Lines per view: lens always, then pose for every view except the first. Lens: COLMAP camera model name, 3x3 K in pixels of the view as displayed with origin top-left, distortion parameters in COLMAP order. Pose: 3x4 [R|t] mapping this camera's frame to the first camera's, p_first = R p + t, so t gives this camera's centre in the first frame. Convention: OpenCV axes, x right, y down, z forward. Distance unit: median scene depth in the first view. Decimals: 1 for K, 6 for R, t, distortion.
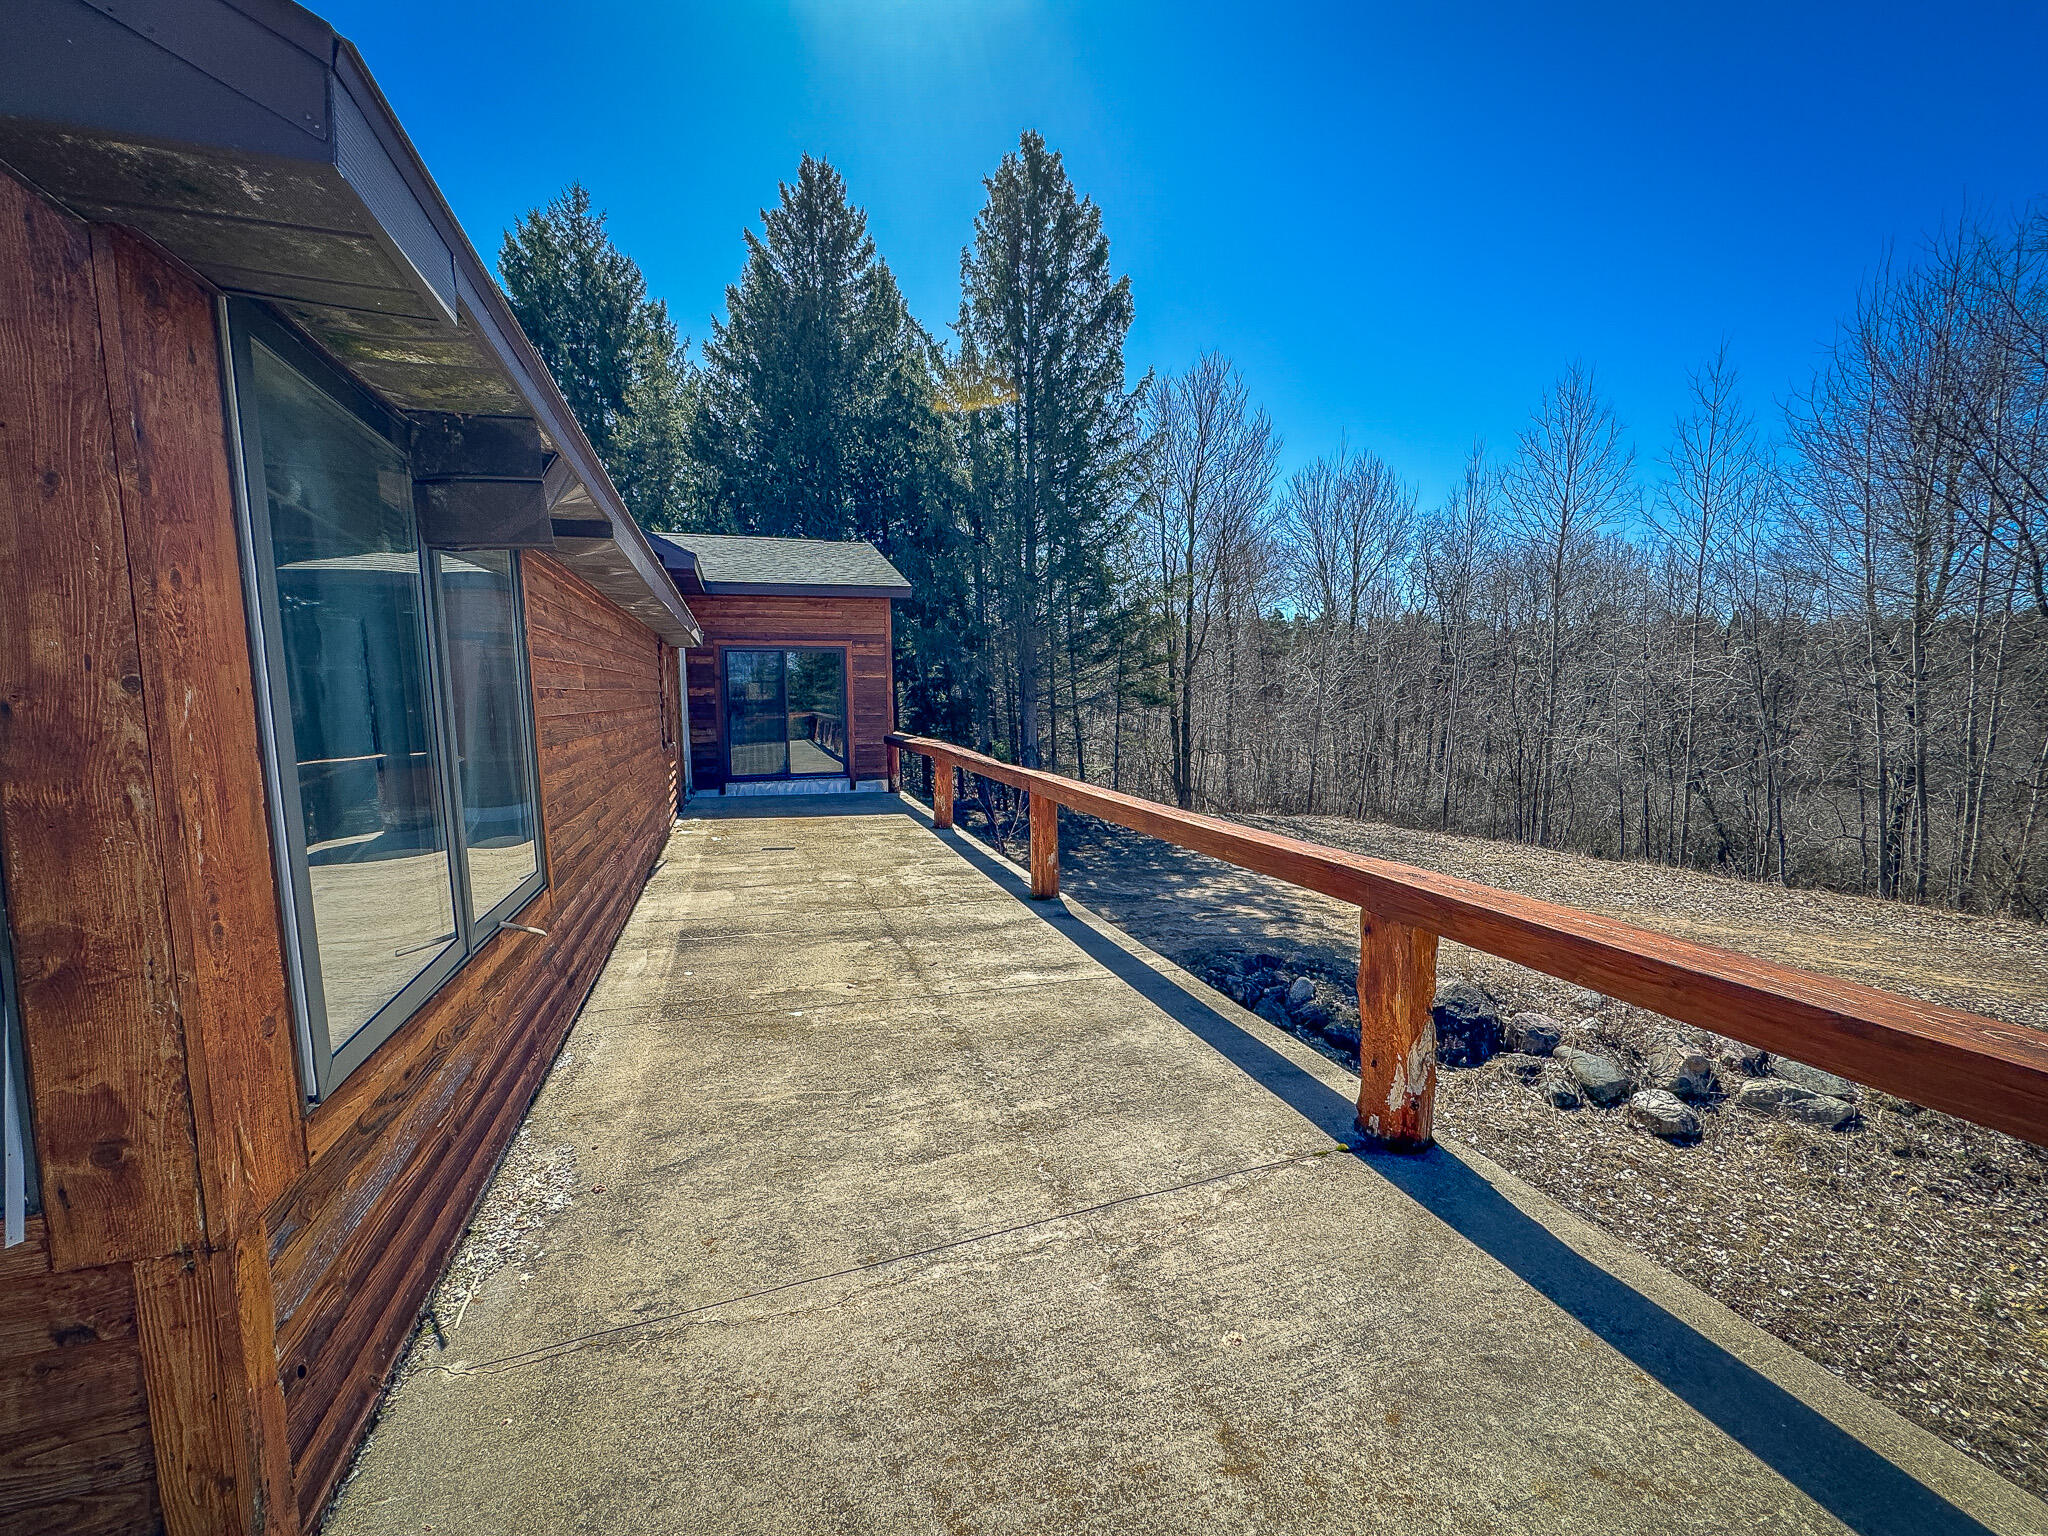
lens RADIAL K [[813.9, 0, 1028.0], [0, 813.9, 774.1], [0, 0, 1]] dist [0.002729, -0.000804]
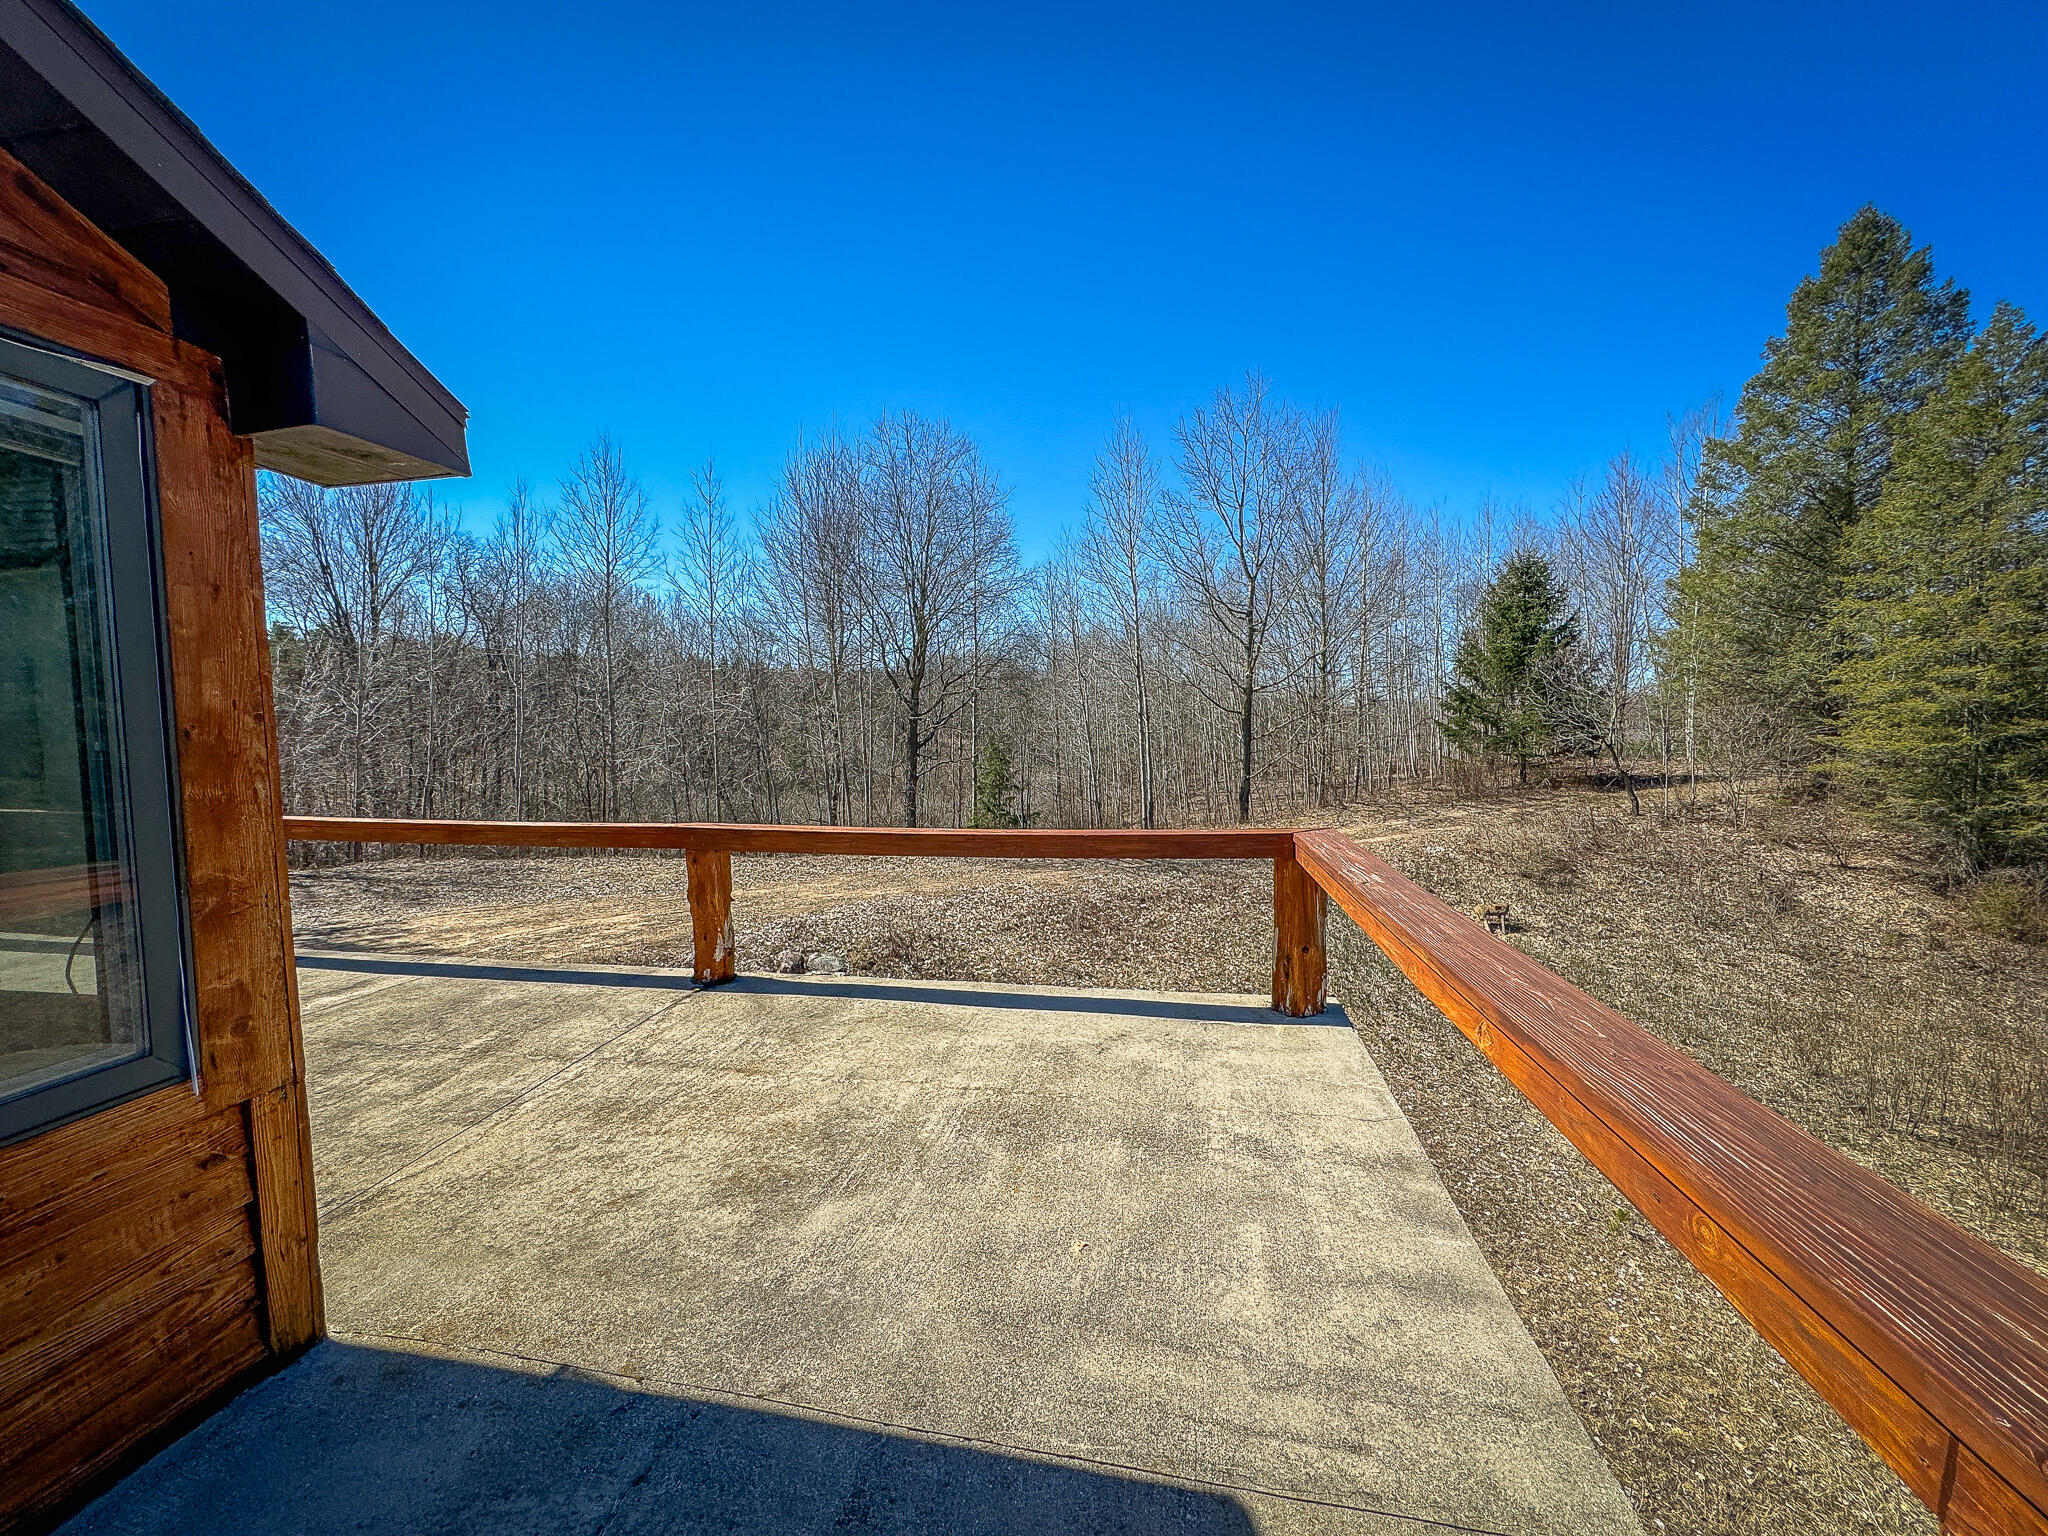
lens RADIAL K [[813.9, 0, 1035.9], [0, 813.9, 758.4], [0, 0, 1]] dist [0.002729, -0.000804]
pose [[0.475609, -0.038894, 0.878797, -0.069587], [0.085565, 0.996330, -0.002213, 0.003593], [-0.875486, 0.076247, 0.477191, -0.043418]]
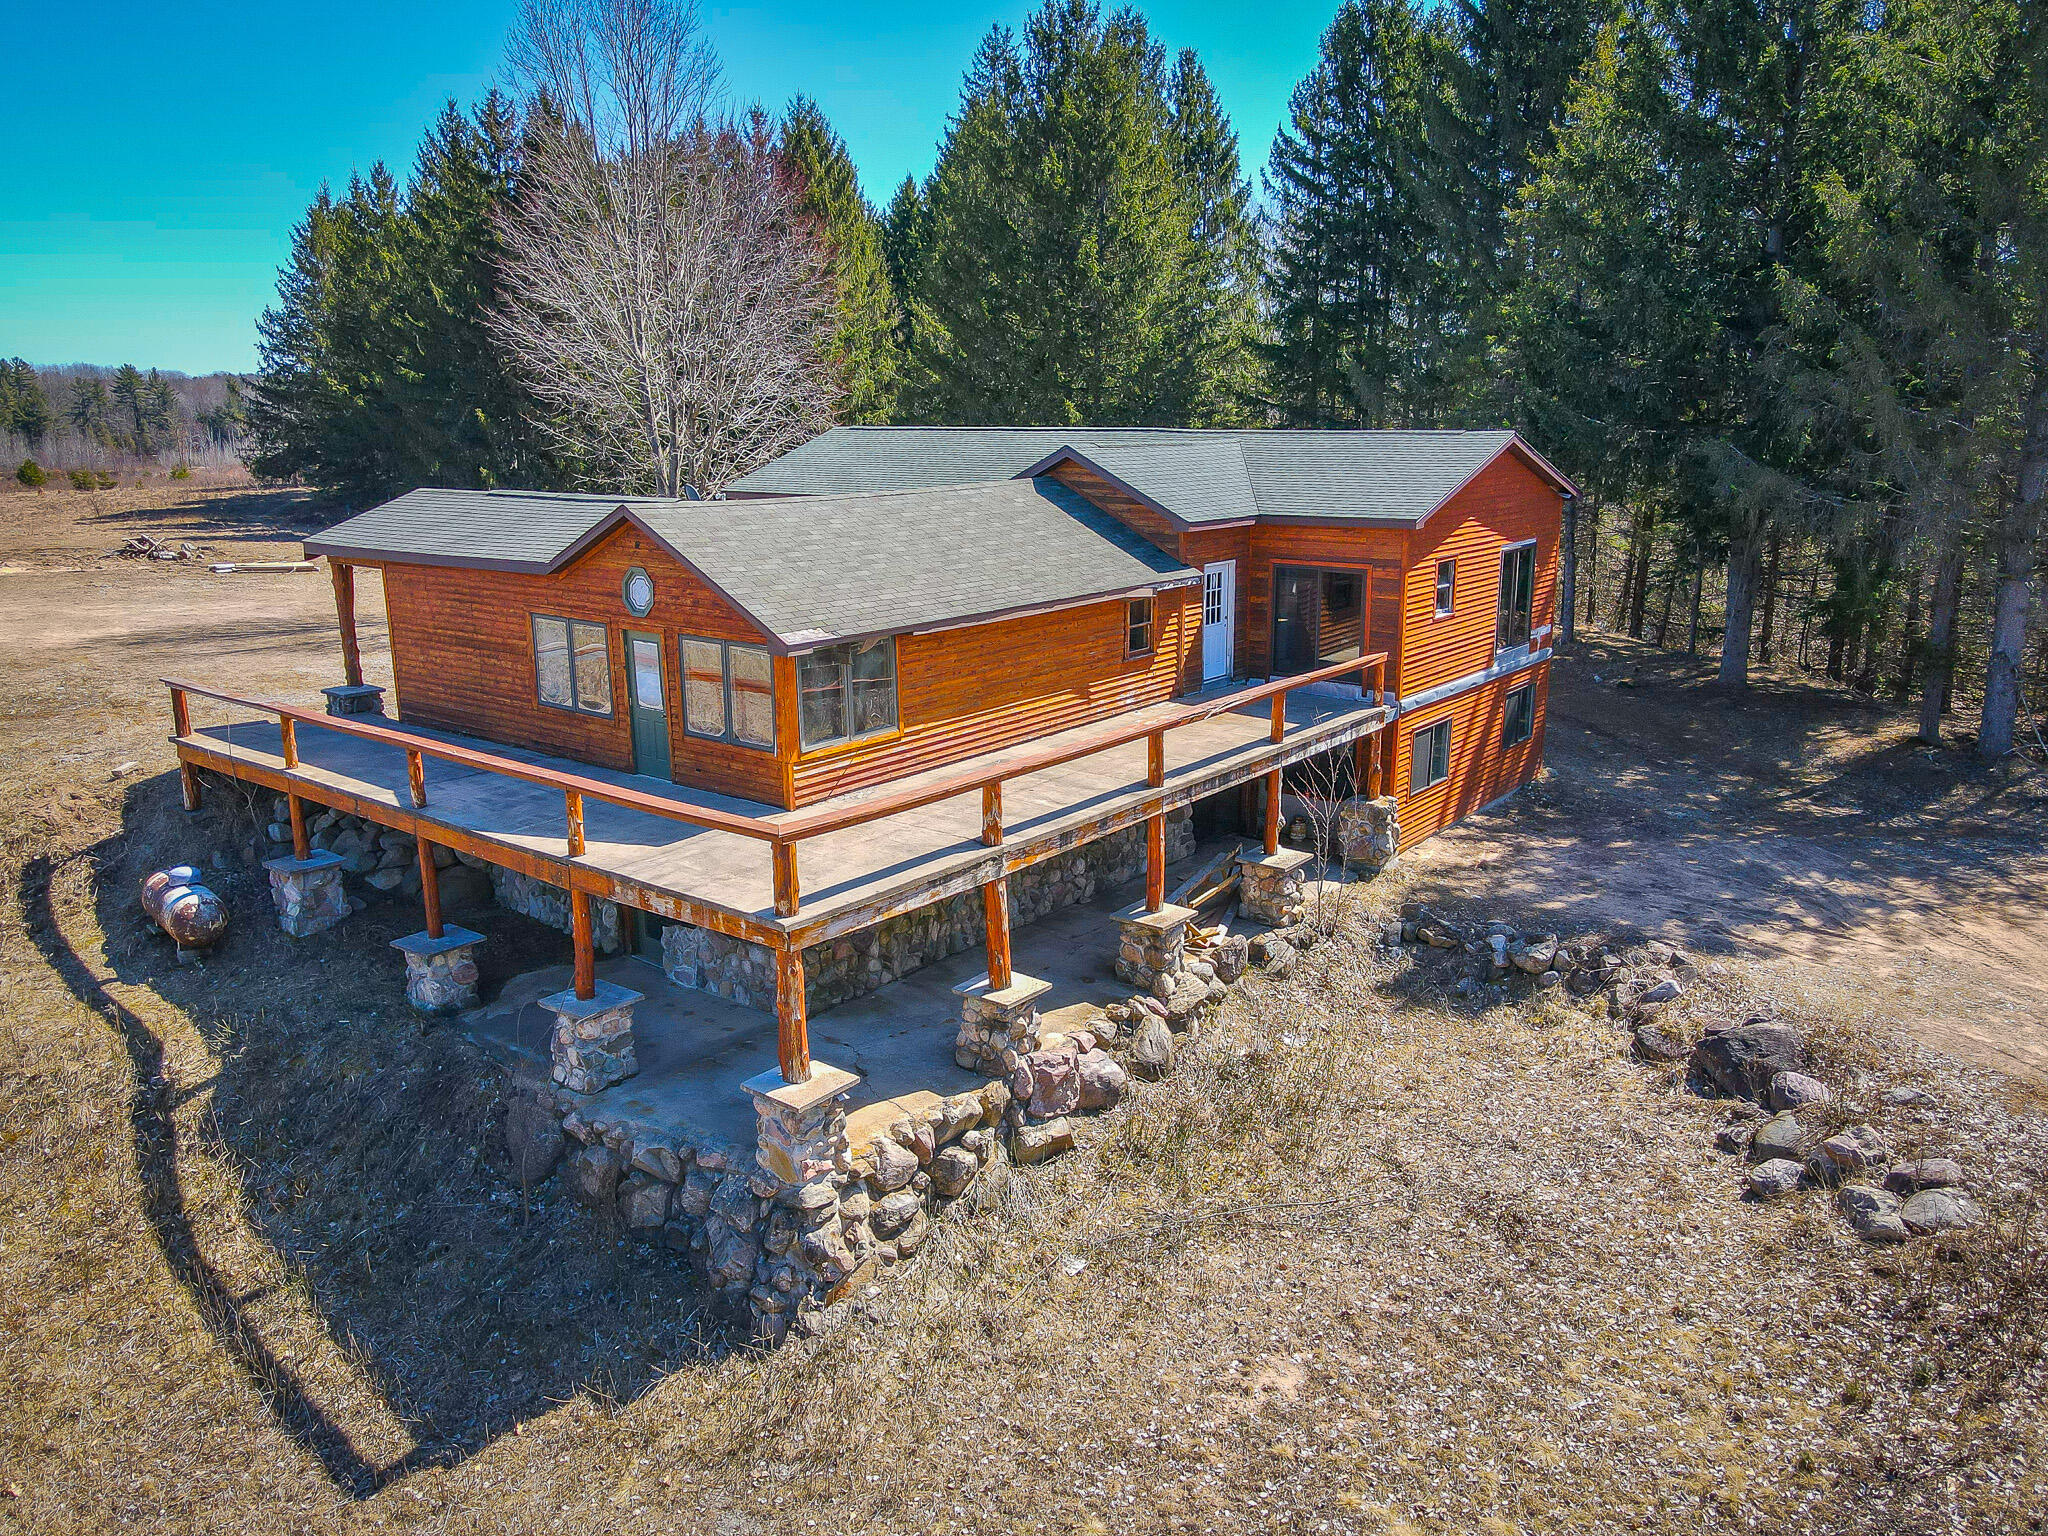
lens RADIAL K [[1491.5, 0, 1010.9], [0, 1491.5, 781.6], [0, 0, 1]] dist [-0.007502, 0.029442]
pose [[0.523499, 0.210614, -0.825585, 0.574893], [-0.077154, 0.976704, 0.200243, -0.110522], [0.848526, -0.041129, 0.527553, -0.228785]]
